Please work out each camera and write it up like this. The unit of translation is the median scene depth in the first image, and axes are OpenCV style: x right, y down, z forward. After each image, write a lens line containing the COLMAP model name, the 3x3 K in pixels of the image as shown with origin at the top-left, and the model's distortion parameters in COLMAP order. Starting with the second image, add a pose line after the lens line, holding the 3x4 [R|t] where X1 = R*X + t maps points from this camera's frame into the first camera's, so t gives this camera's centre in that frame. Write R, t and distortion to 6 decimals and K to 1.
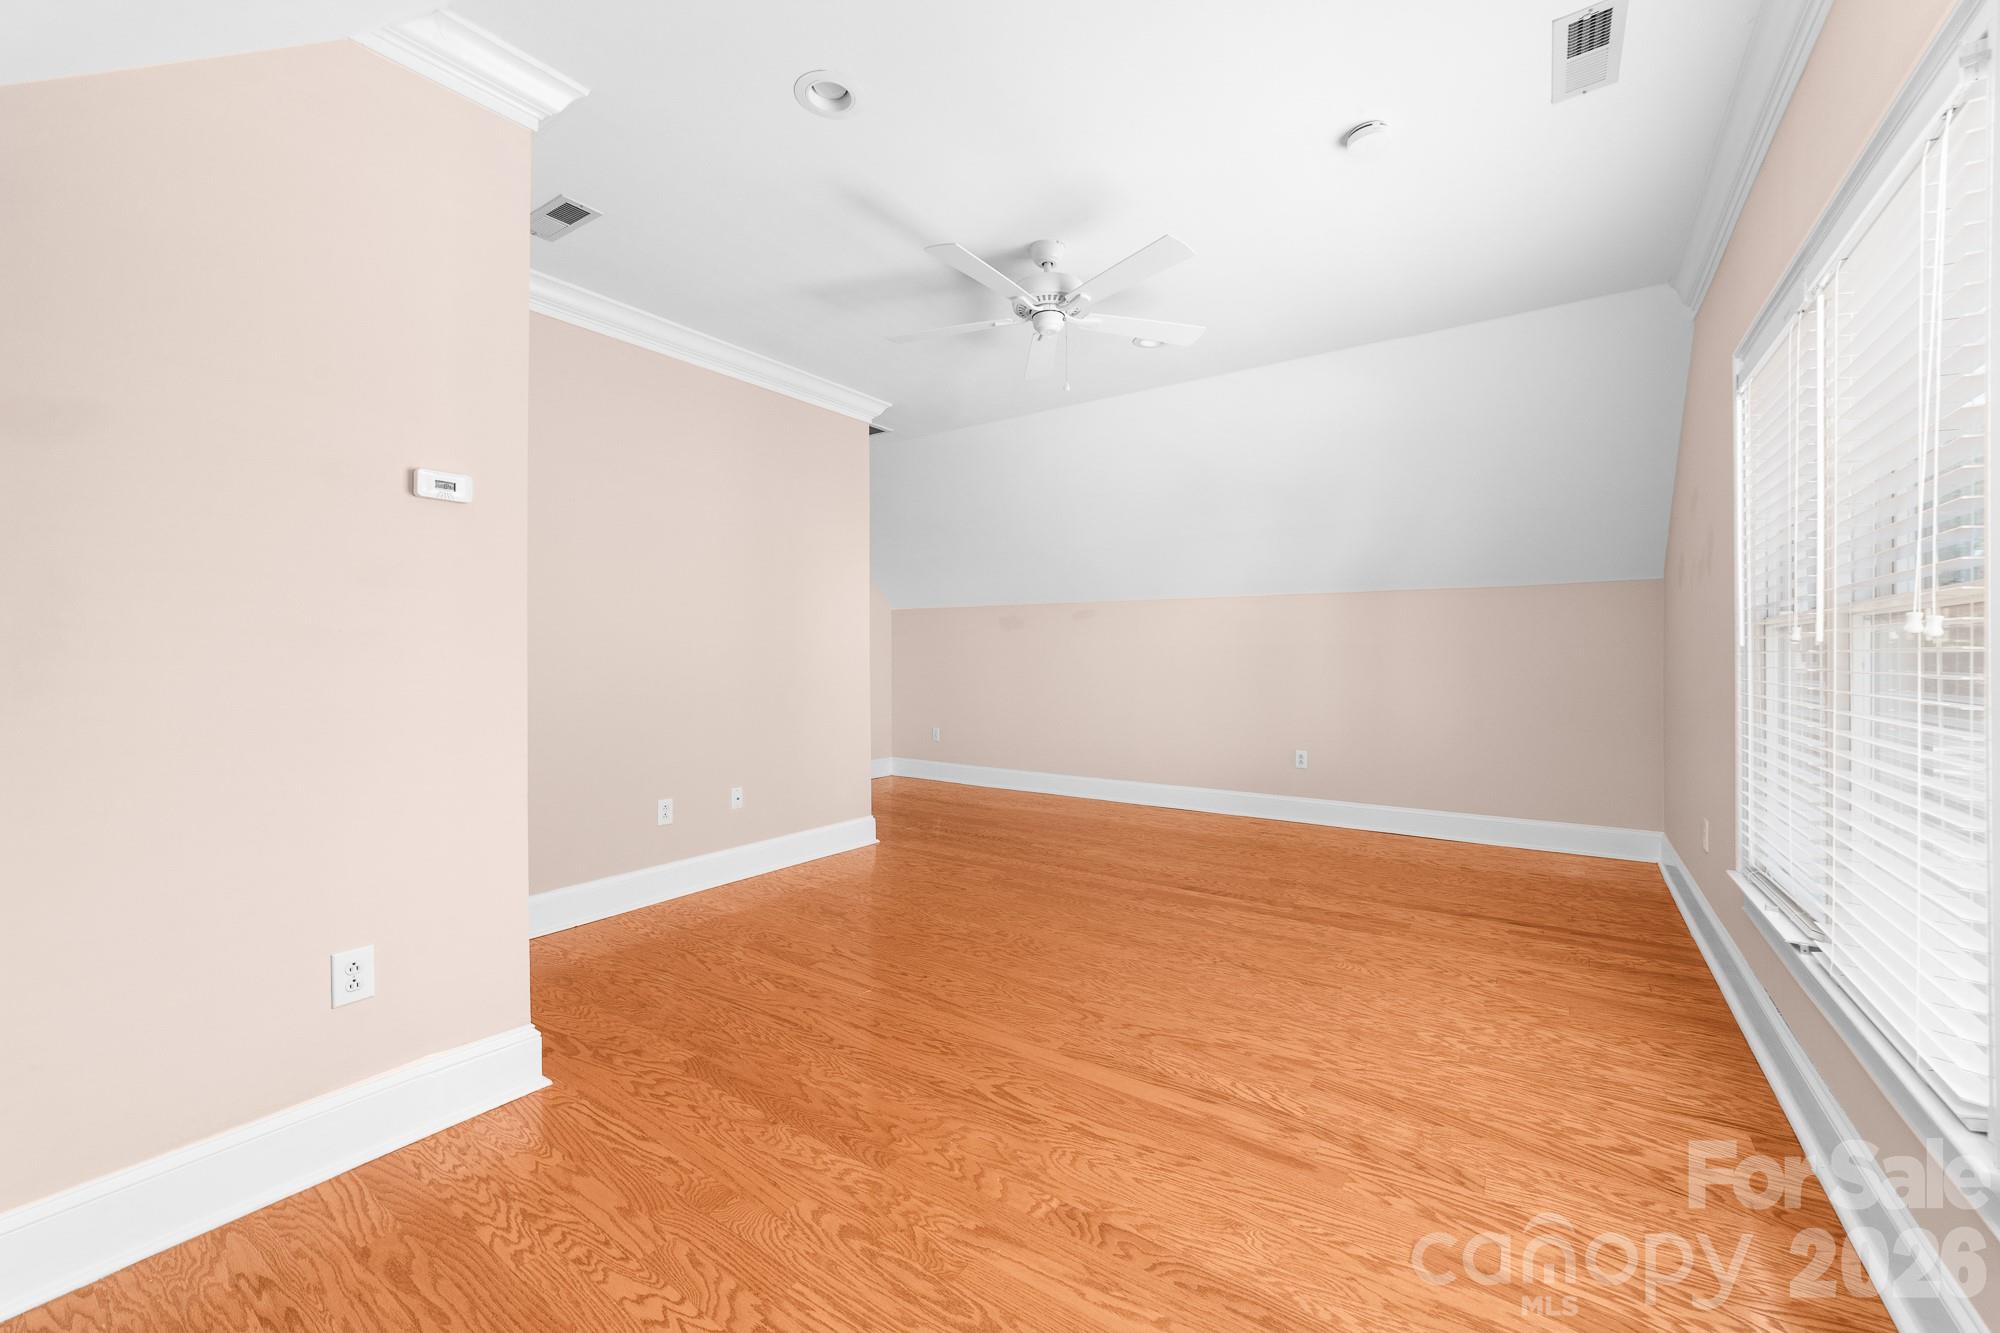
lens RADIAL K [[777.7, 0, 1002.2], [0, 777.7, 659.3], [0, 0, 1]] dist [0.003334, 0.000425]
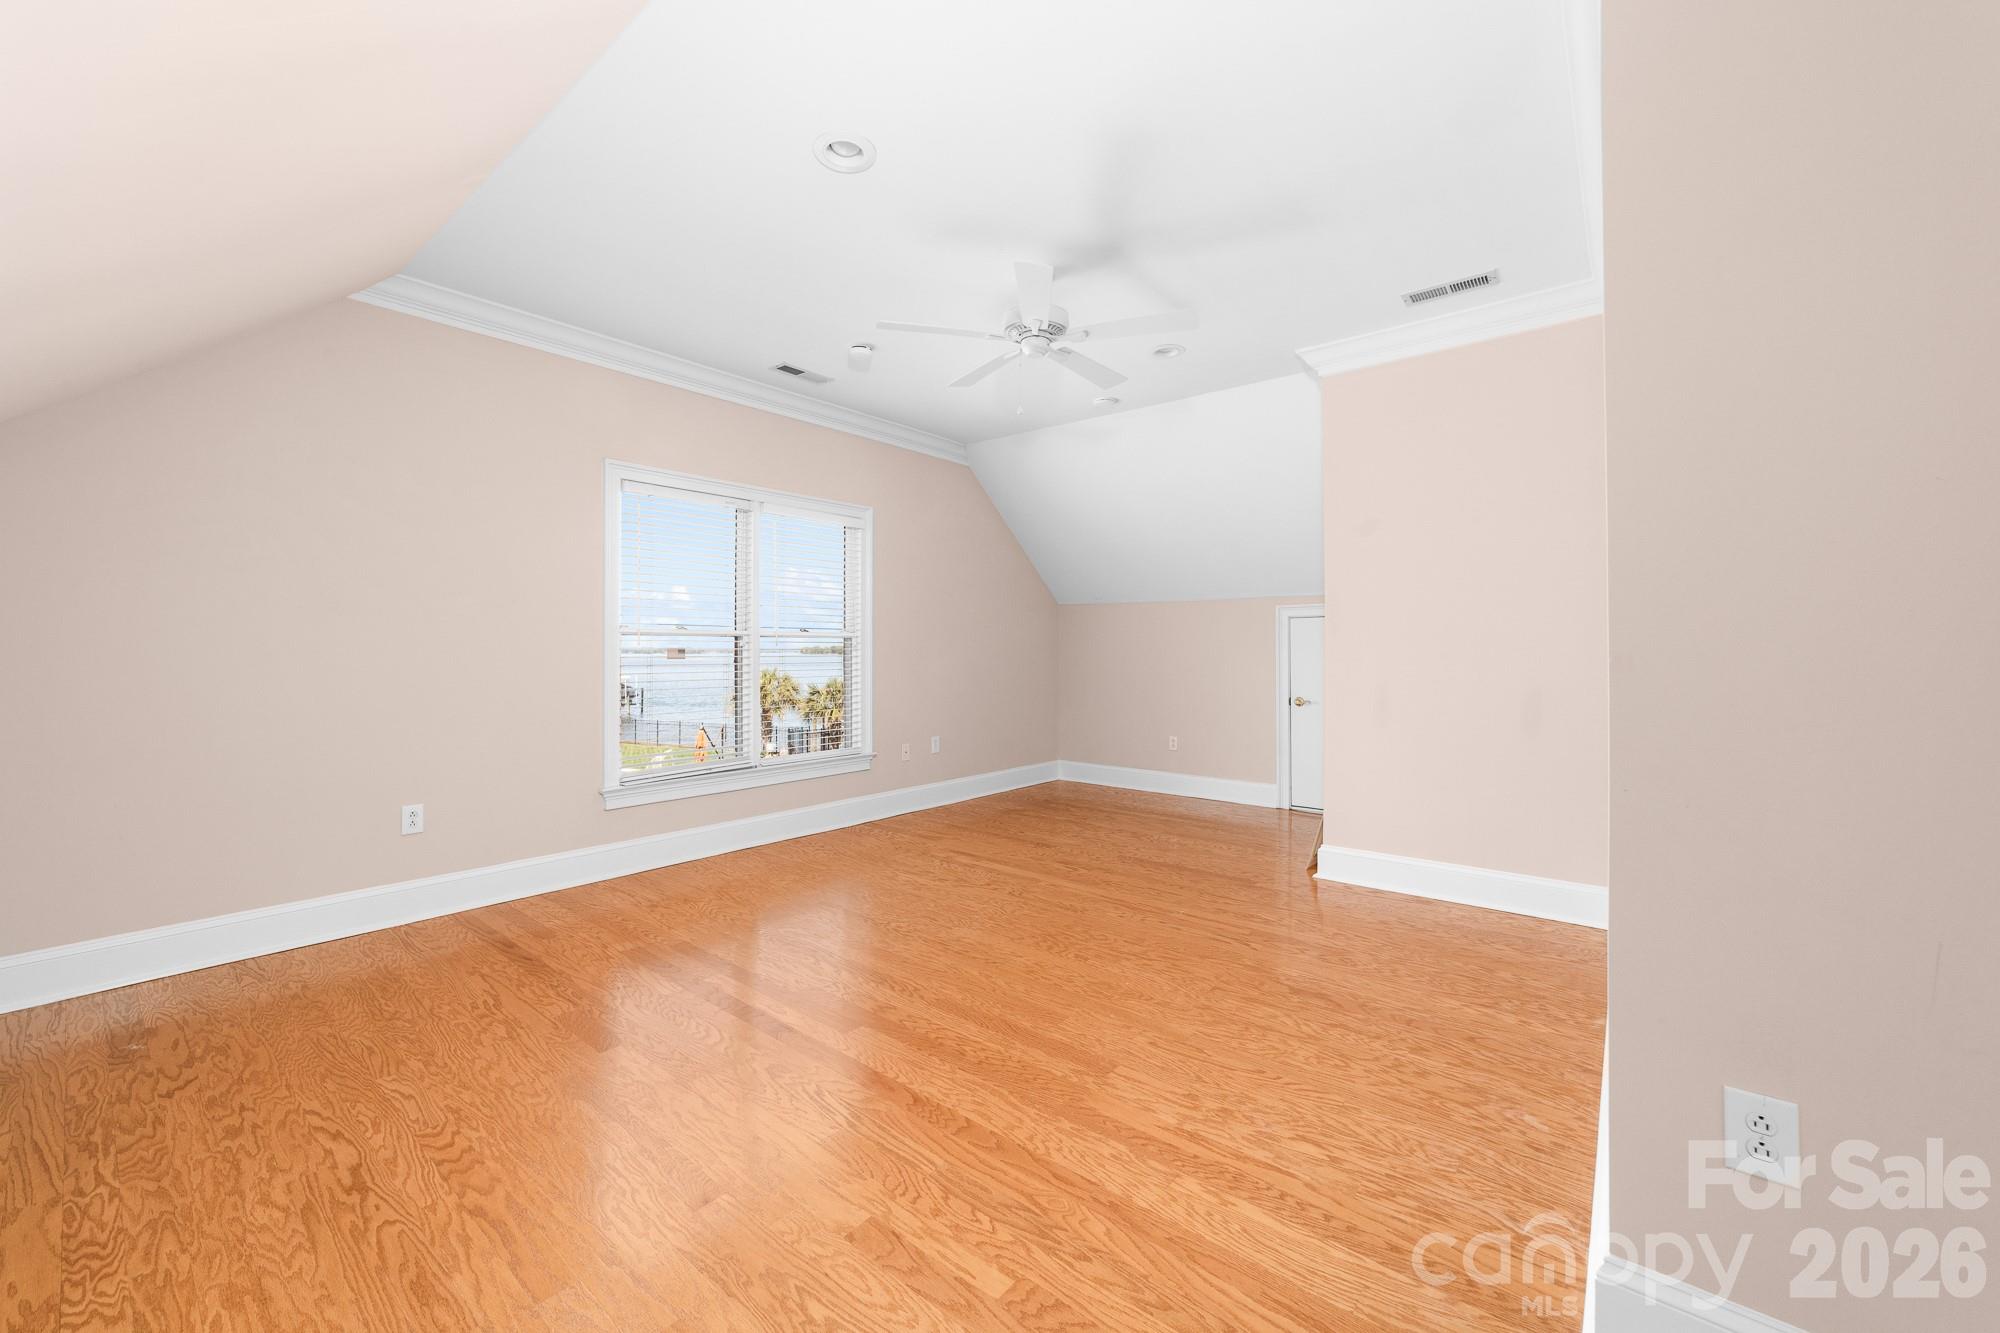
lens RADIAL K [[777.7, 0, 997.7], [0, 777.7, 655.0], [0, 0, 1]] dist [0.003334, 0.000425]
pose [[-0.997265, -0.002415, 0.073873, 0.031840], [-0.001525, 0.999926, 0.012098, -0.011397], [-0.073897, 0.011952, -0.997194, 1.968008]]
